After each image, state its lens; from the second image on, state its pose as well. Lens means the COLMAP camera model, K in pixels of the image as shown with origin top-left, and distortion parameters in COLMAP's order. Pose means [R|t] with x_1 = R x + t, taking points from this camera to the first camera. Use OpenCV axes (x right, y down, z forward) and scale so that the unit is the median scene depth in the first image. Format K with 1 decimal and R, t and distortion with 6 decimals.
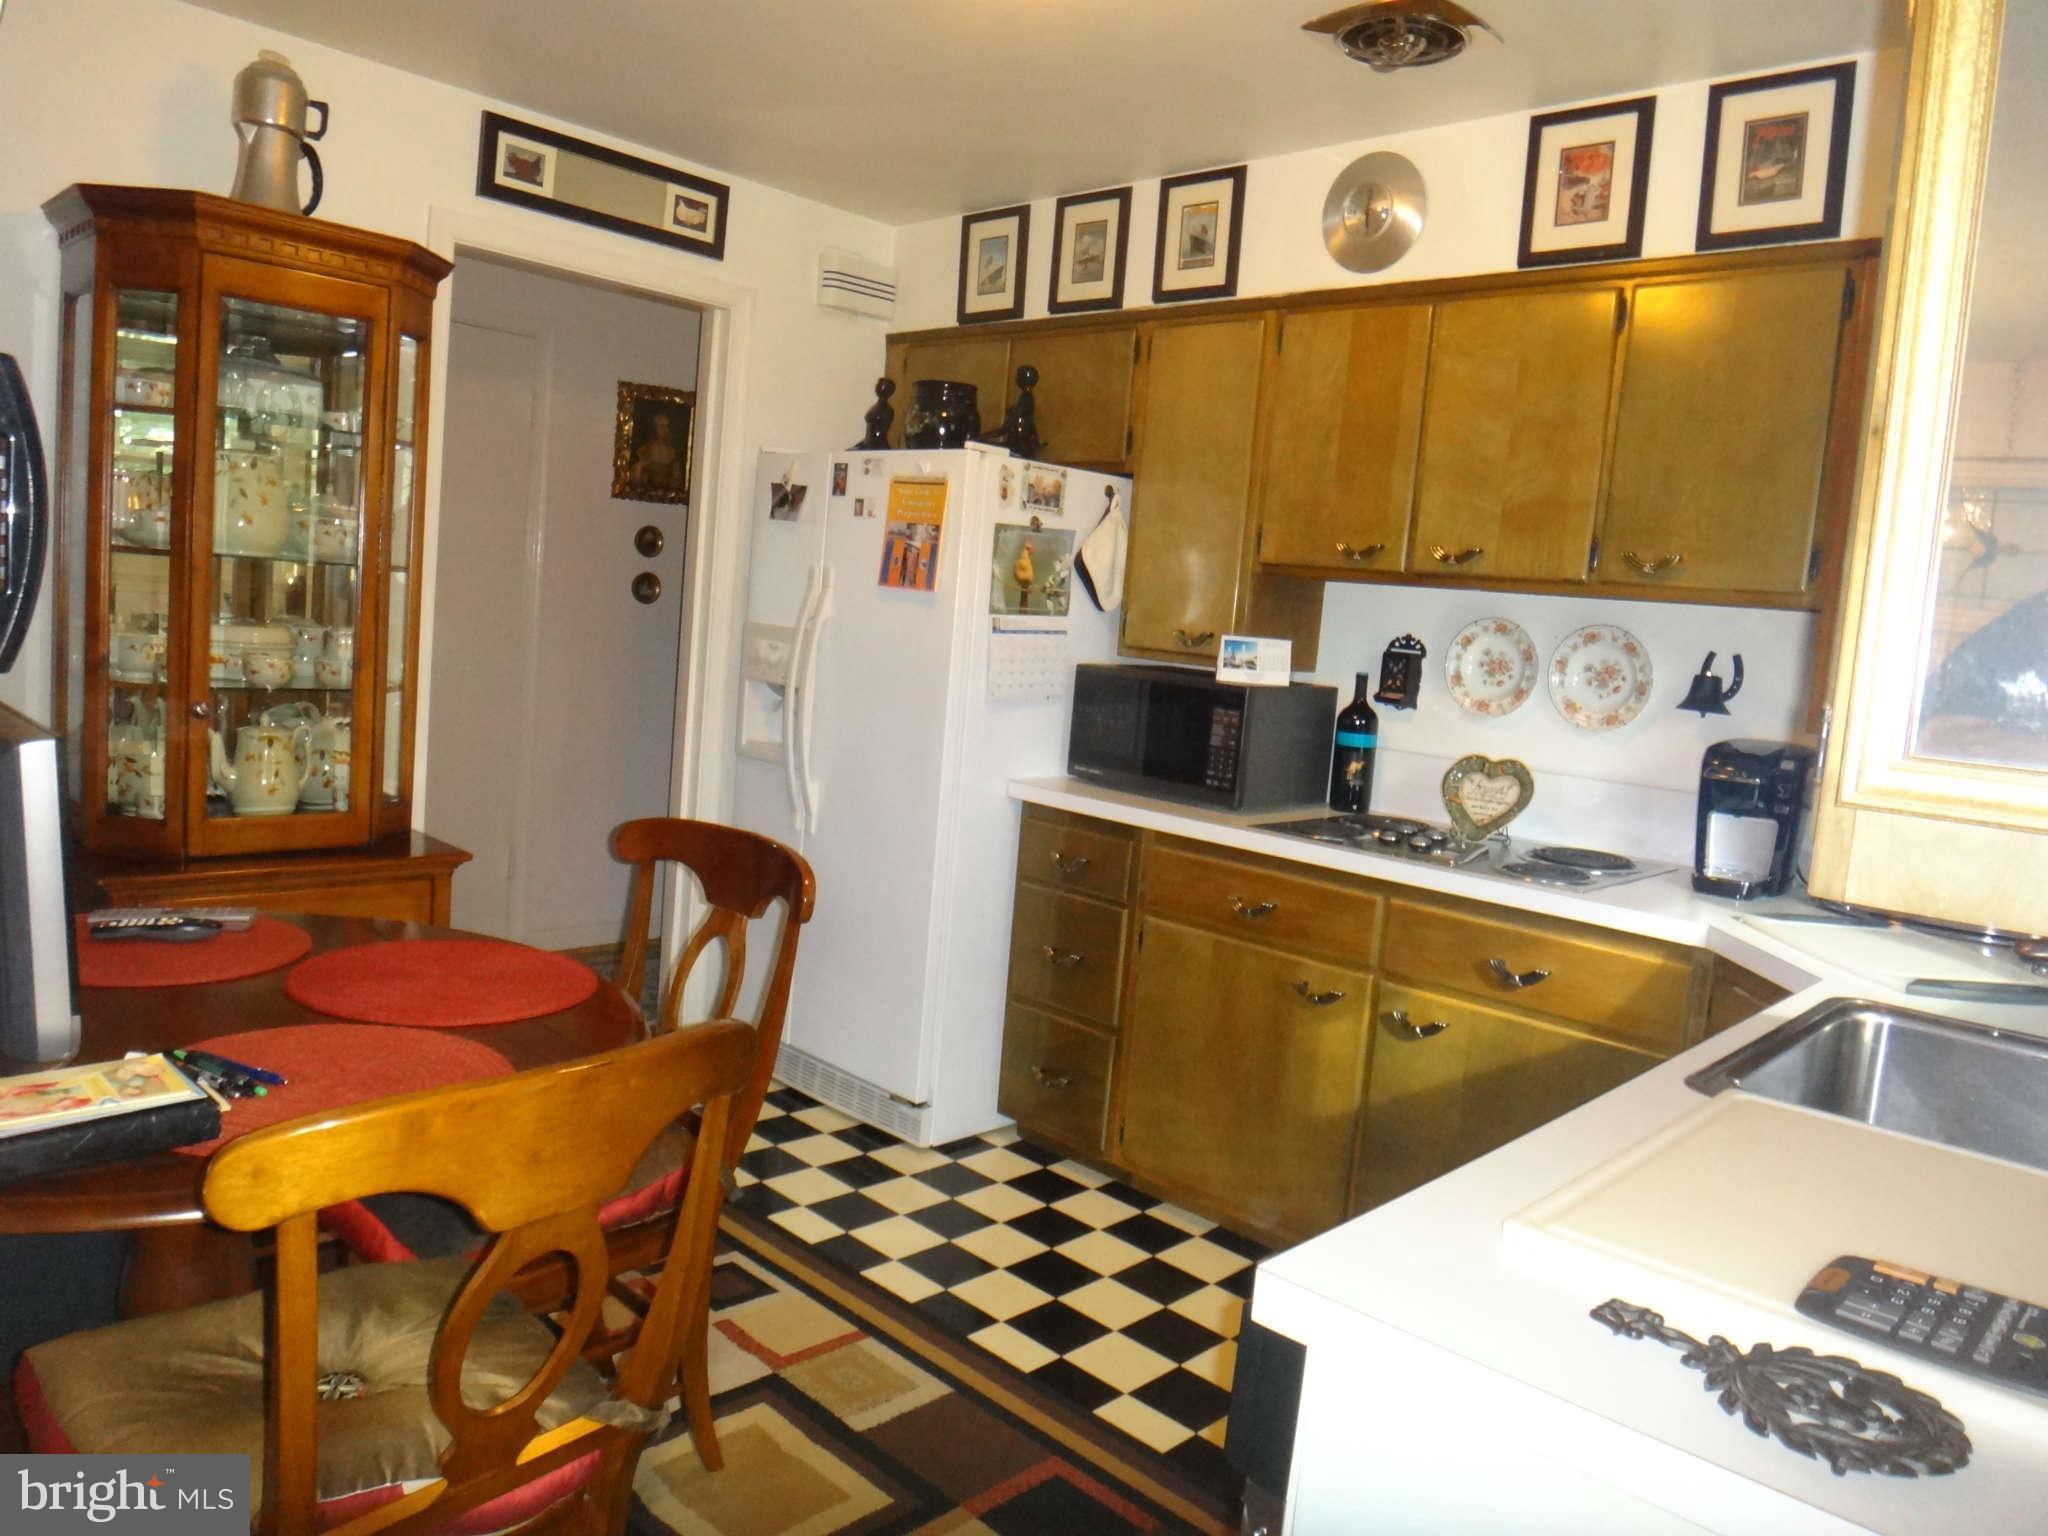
lens RADIAL K [[1430.8, 0, 1000.2], [0, 1430.8, 743.1], [0, 0, 1]] dist [-0.041628, 0.001767]
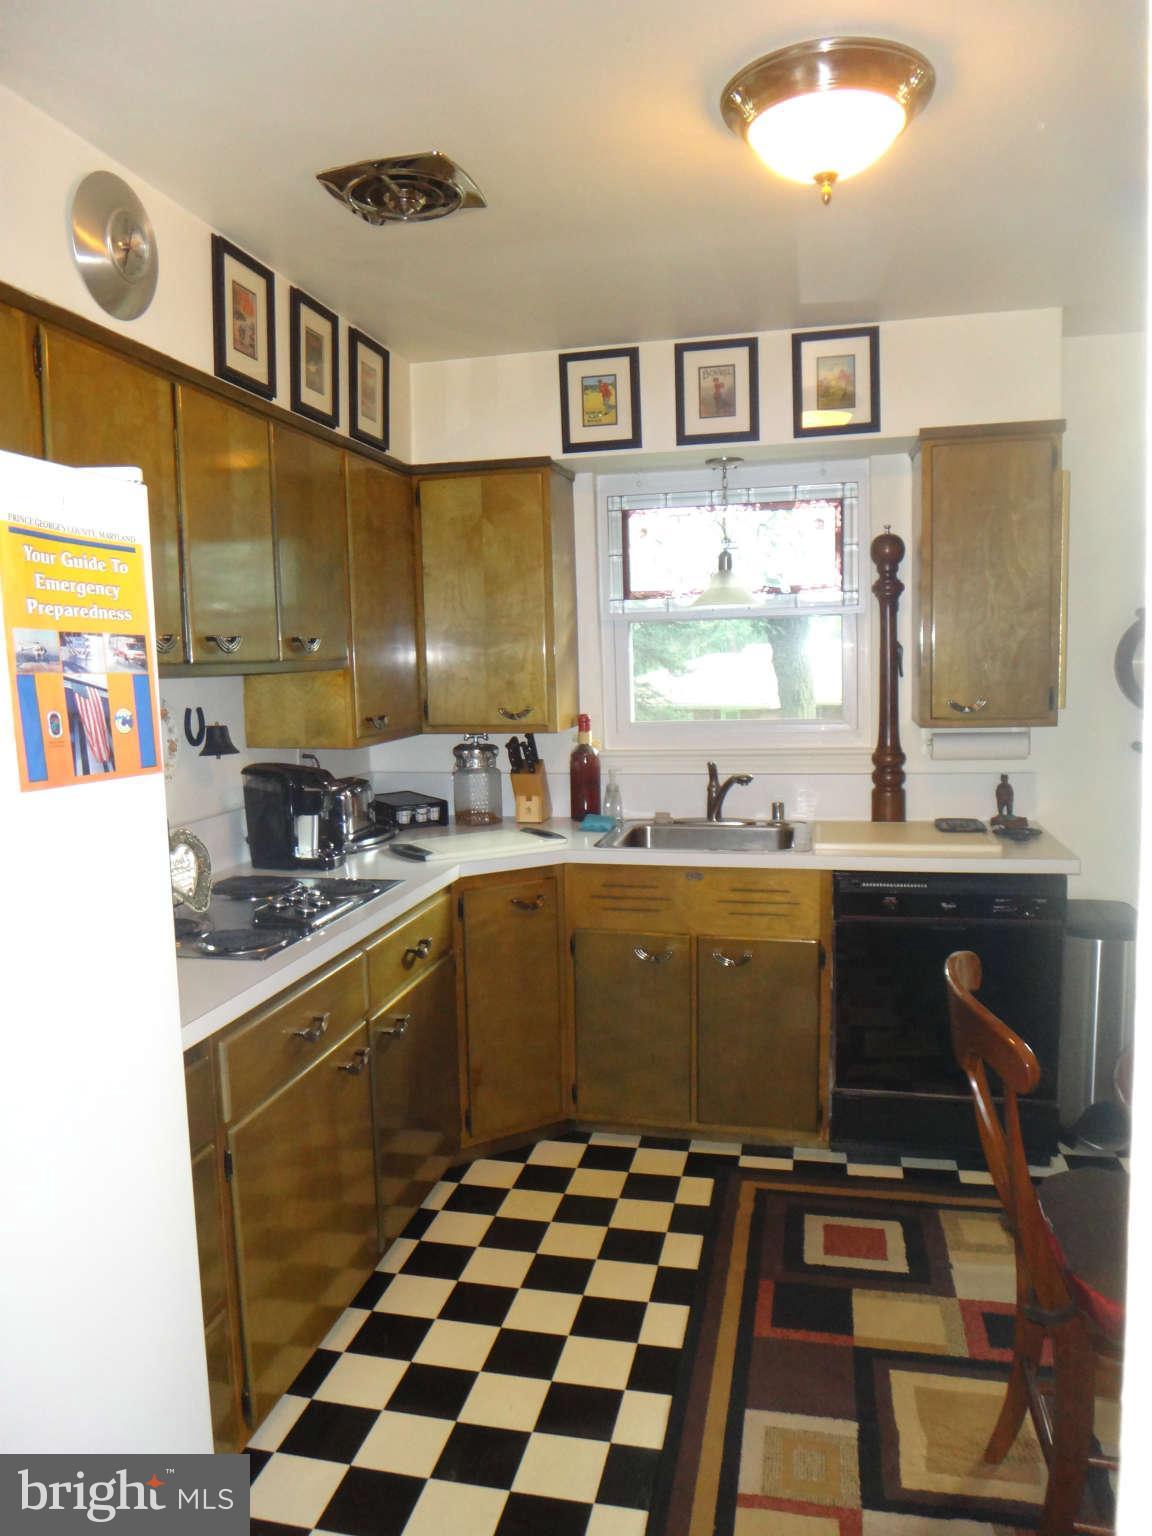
lens RADIAL K [[1073.1, 0, 576.0], [0, 1073.1, 768.0], [0, 0, 1]] dist [-0.041628, 0.001767]
pose [[-0.542438, -0.156434, 0.825403, -0.507965], [0.055753, 0.973641, 0.221168, -0.216365], [-0.838244, 0.165989, -0.519418, 1.284220]]
